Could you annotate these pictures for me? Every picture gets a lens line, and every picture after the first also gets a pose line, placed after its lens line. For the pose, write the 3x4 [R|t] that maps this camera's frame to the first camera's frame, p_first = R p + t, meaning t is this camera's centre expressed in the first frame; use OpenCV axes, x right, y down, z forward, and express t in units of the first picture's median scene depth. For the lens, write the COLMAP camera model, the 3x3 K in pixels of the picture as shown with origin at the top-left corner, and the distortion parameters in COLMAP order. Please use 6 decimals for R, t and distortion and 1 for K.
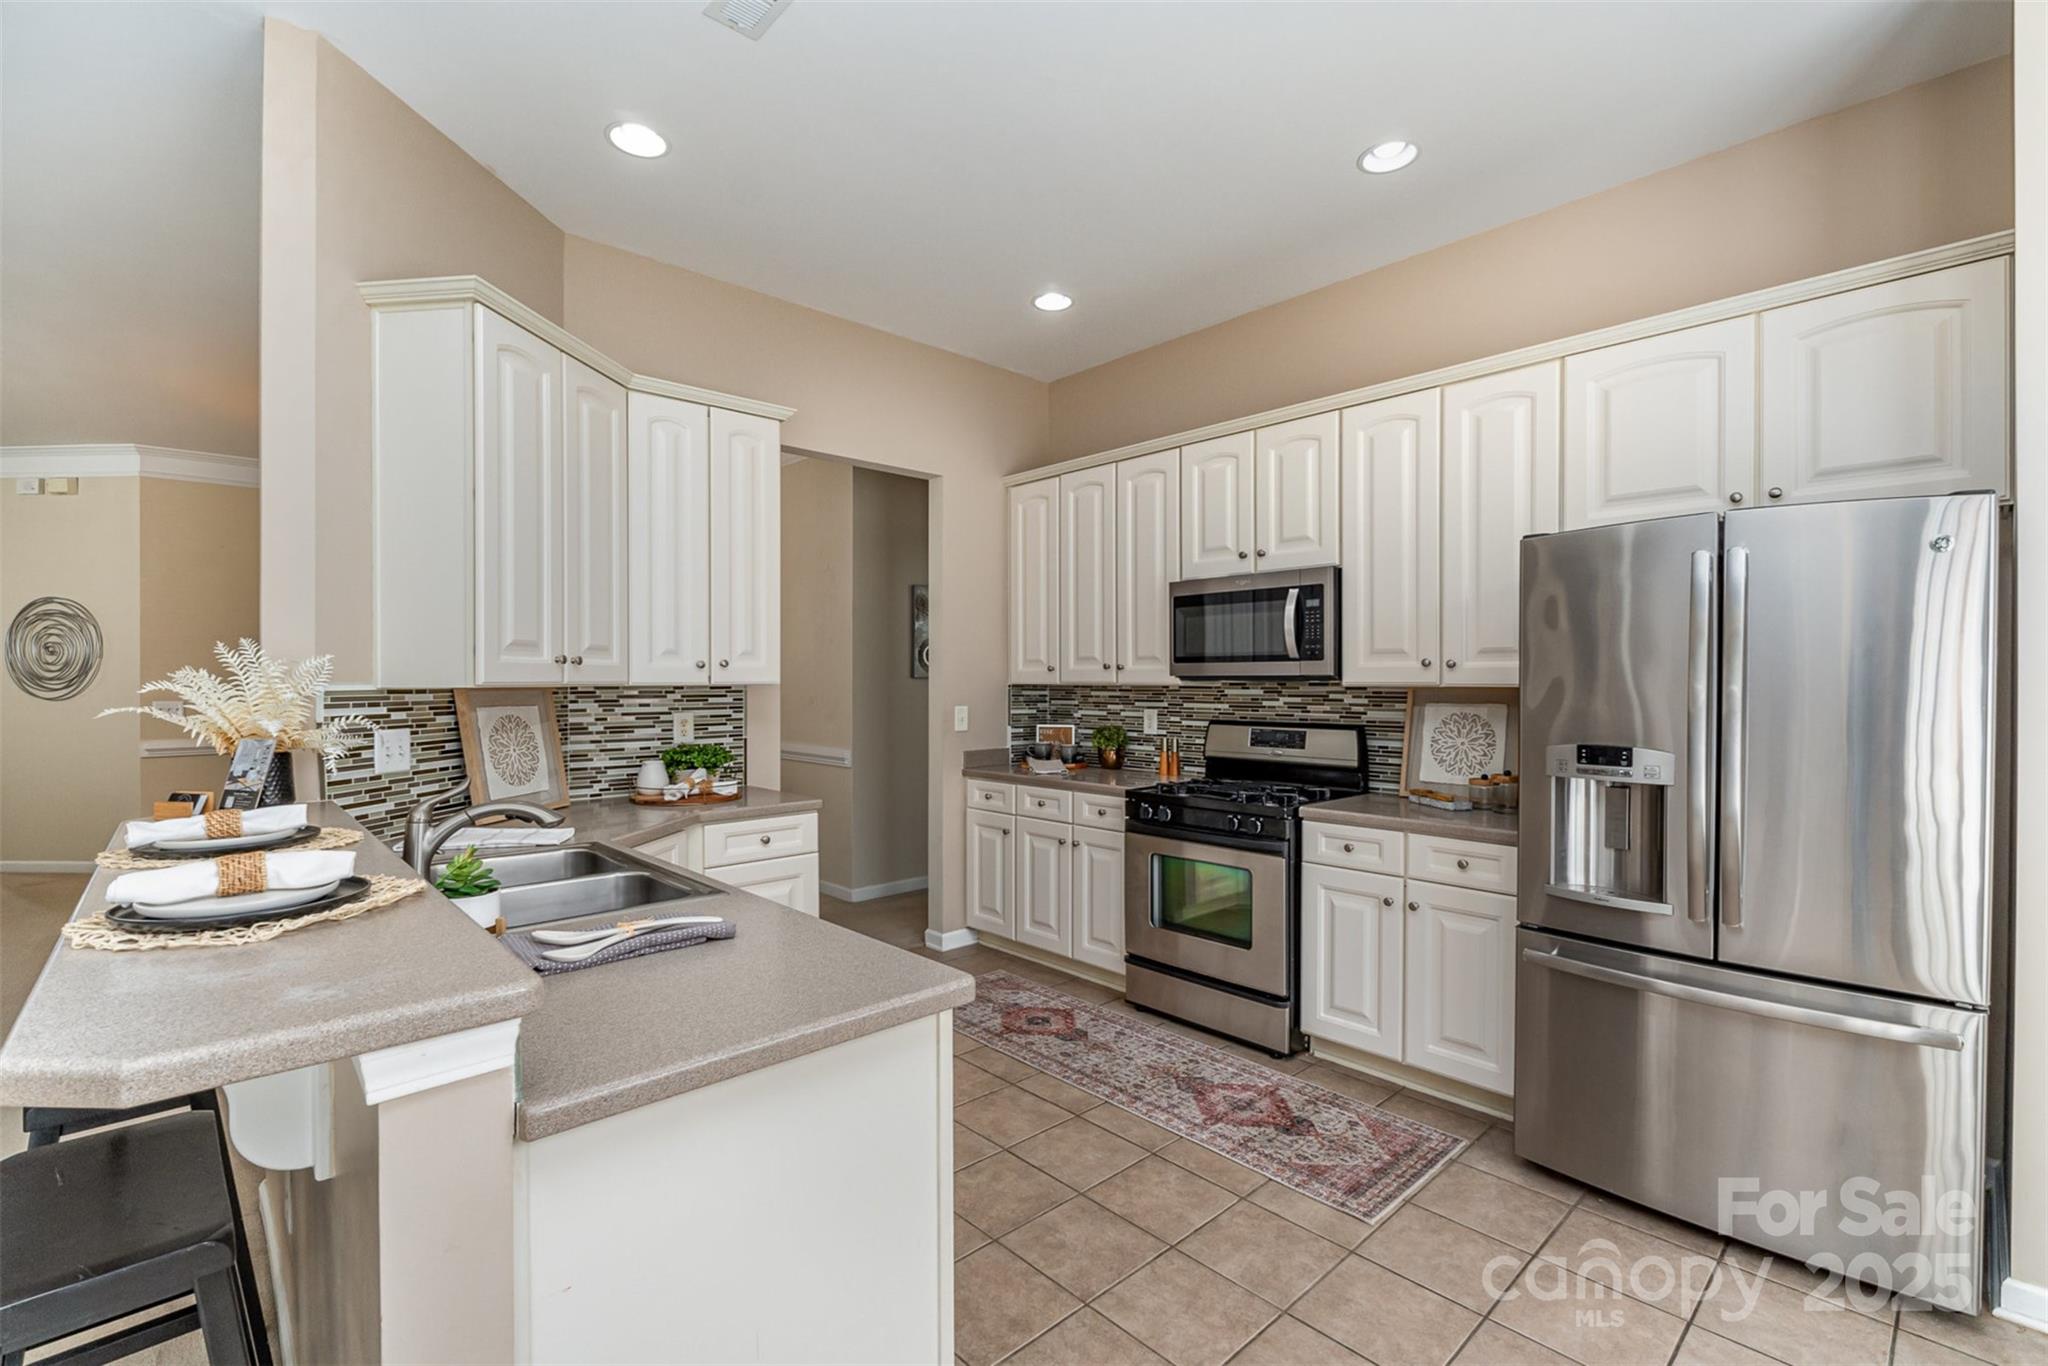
lens RADIAL K [[911.9, 0, 1008.7], [0, 911.9, 687.6], [0, 0, 1]] dist [-0.010575, 0.000375]
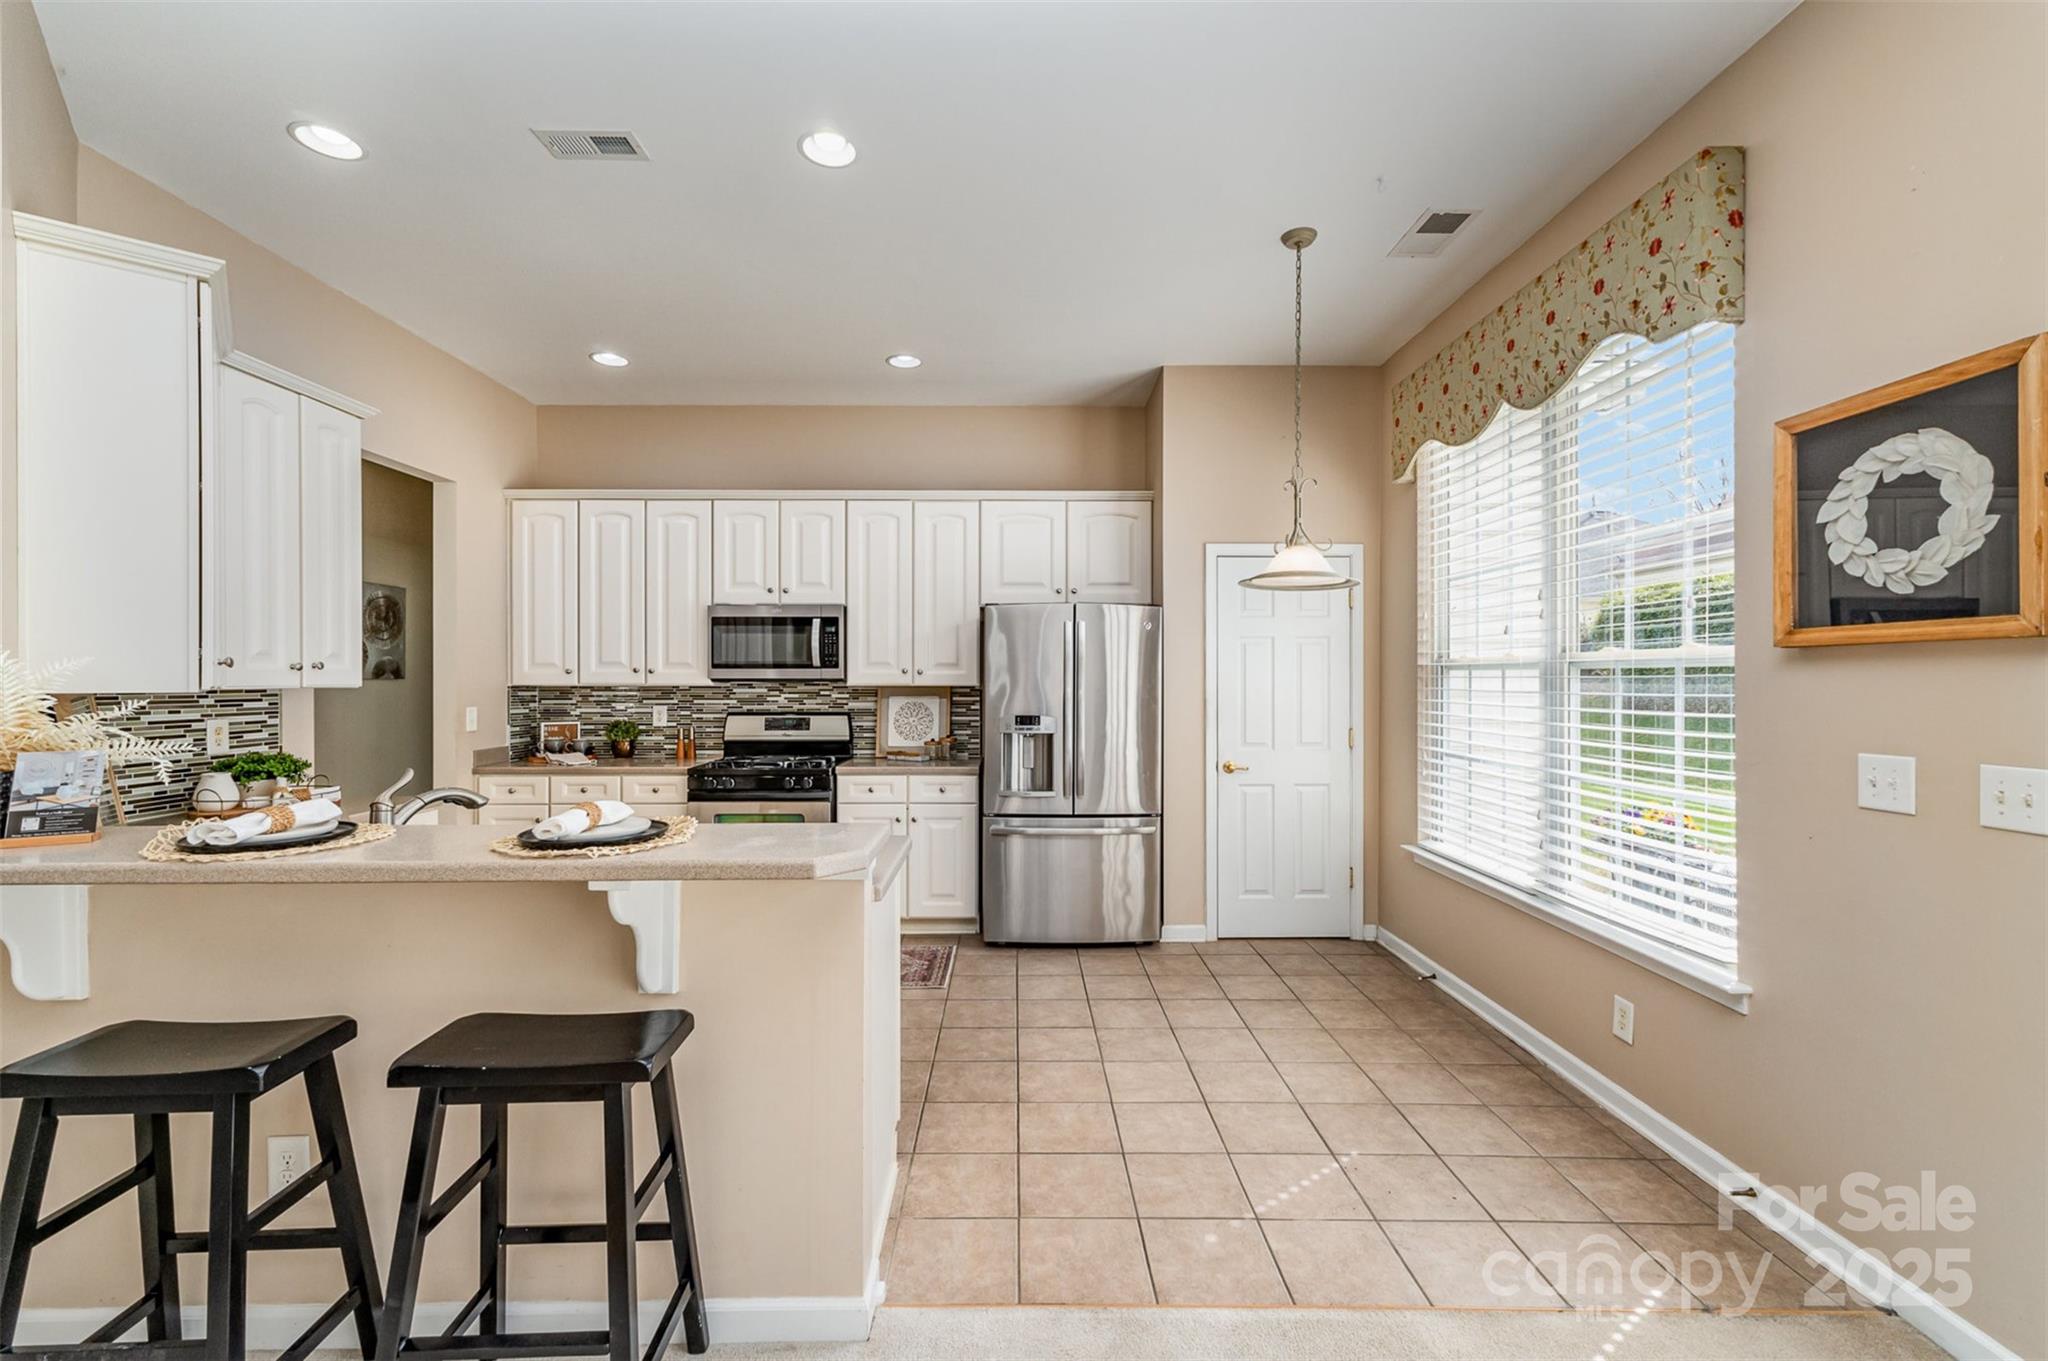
lens RADIAL K [[880.0, 0, 1020.1], [0, 880.0, 681.1], [0, 0, 1]] dist [0.002683, -0.000807]
pose [[0.671758, -0.001682, 0.740769, -0.467148], [0.005963, 0.999977, -0.003137, -0.002759], [-0.740747, 0.006525, 0.671753, -0.164199]]
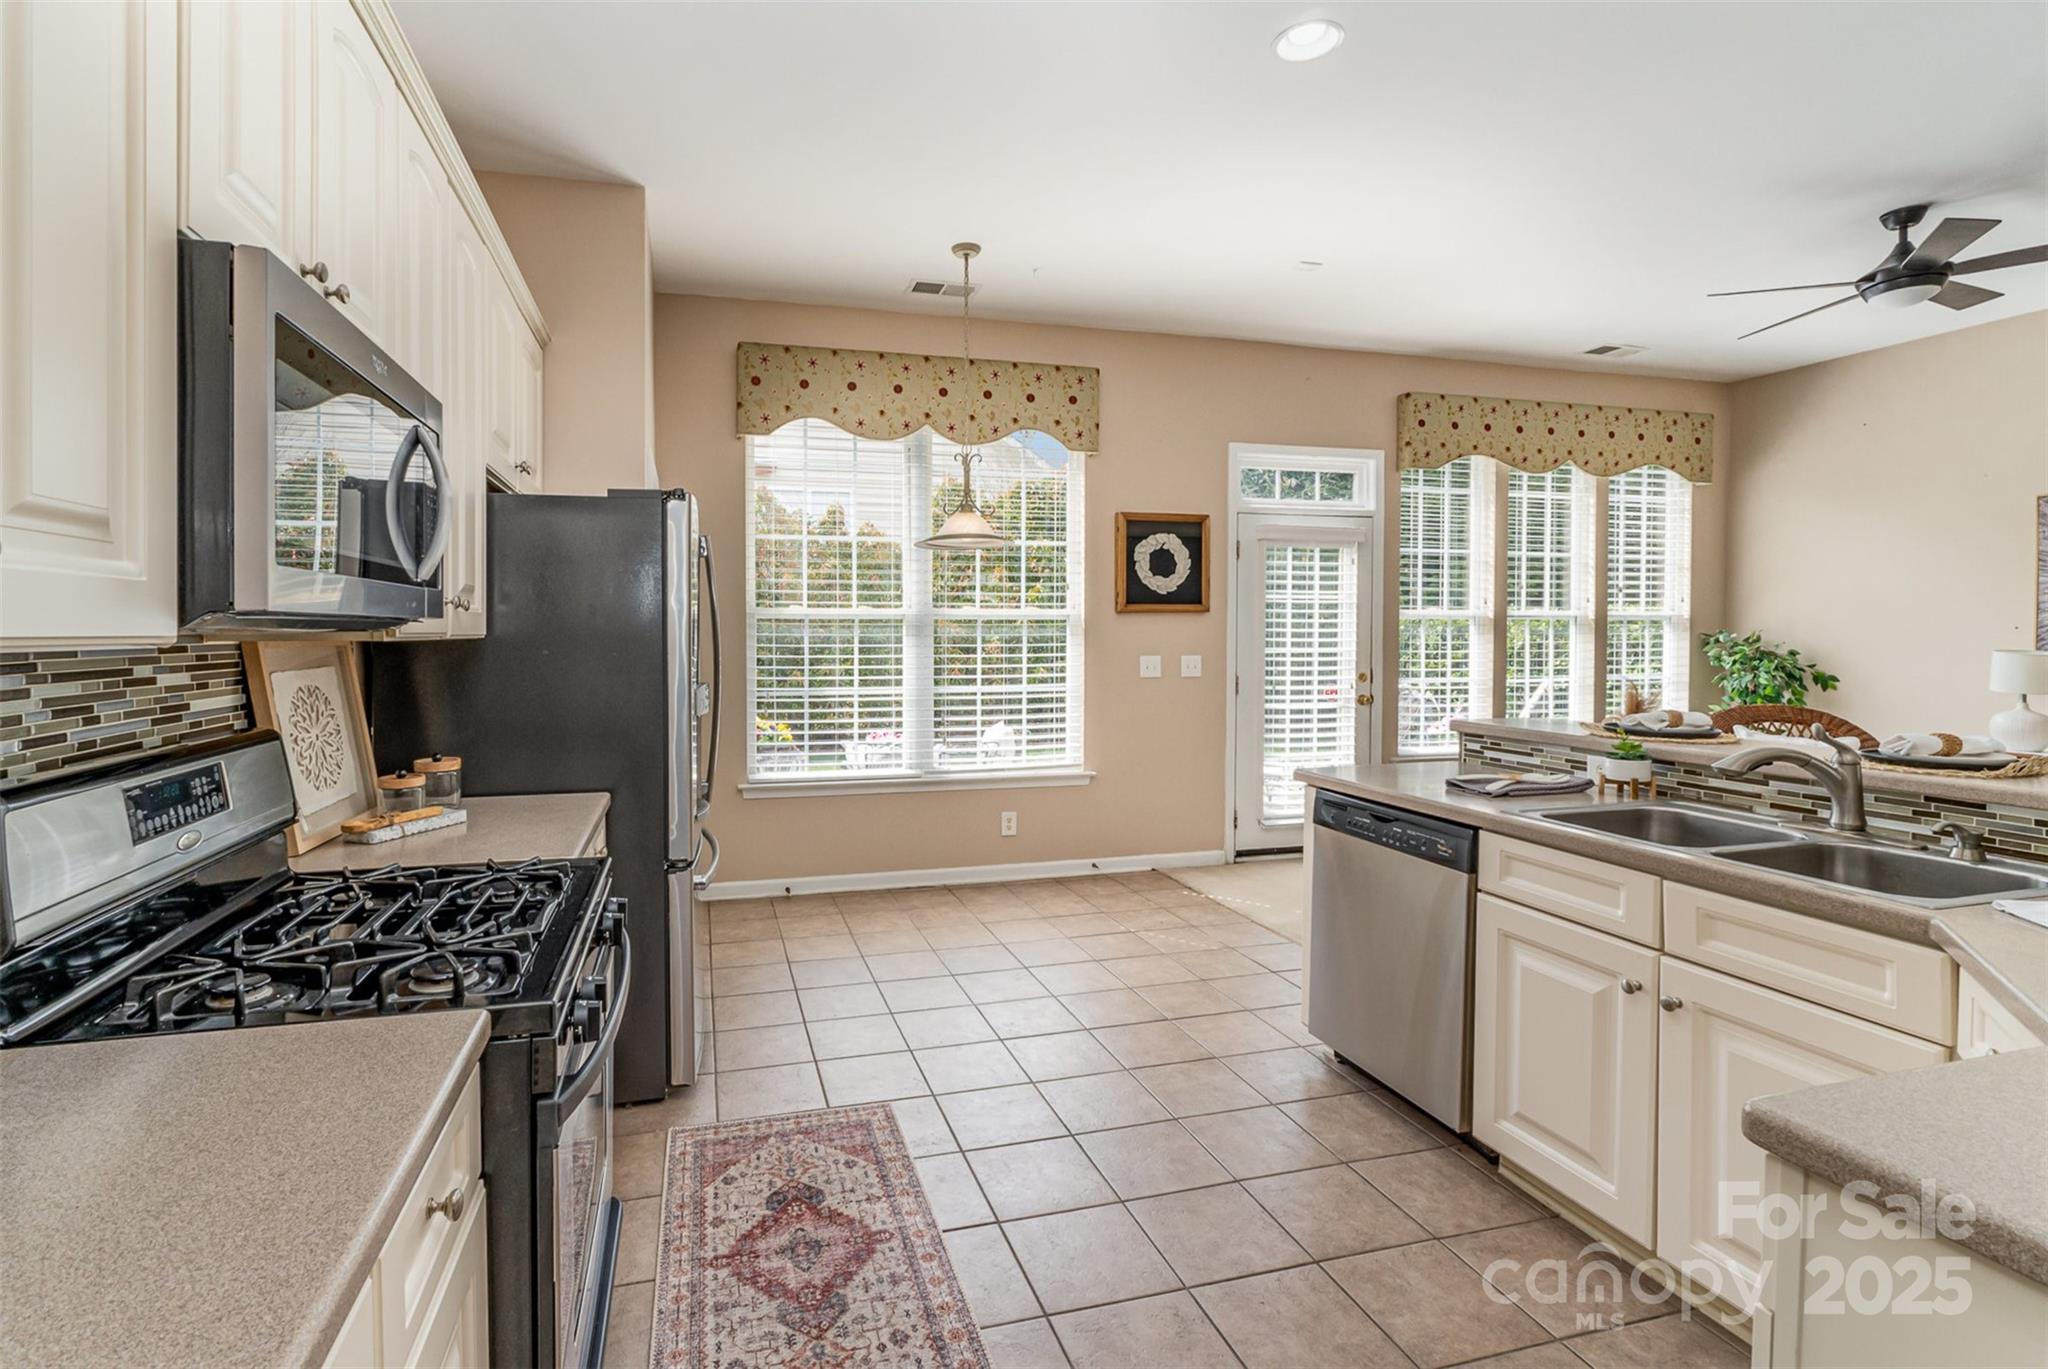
lens RADIAL K [[975.7, 0, 909.6], [0, 975.7, 636.7], [0, 0, 1]] dist [-0.007600, 0.000787]
pose [[-0.881334, -0.004422, 0.472472, -0.119531], [0.001644, 0.999921, 0.012426, -0.005683], [-0.472490, 0.011728, -0.881258, 1.239140]]
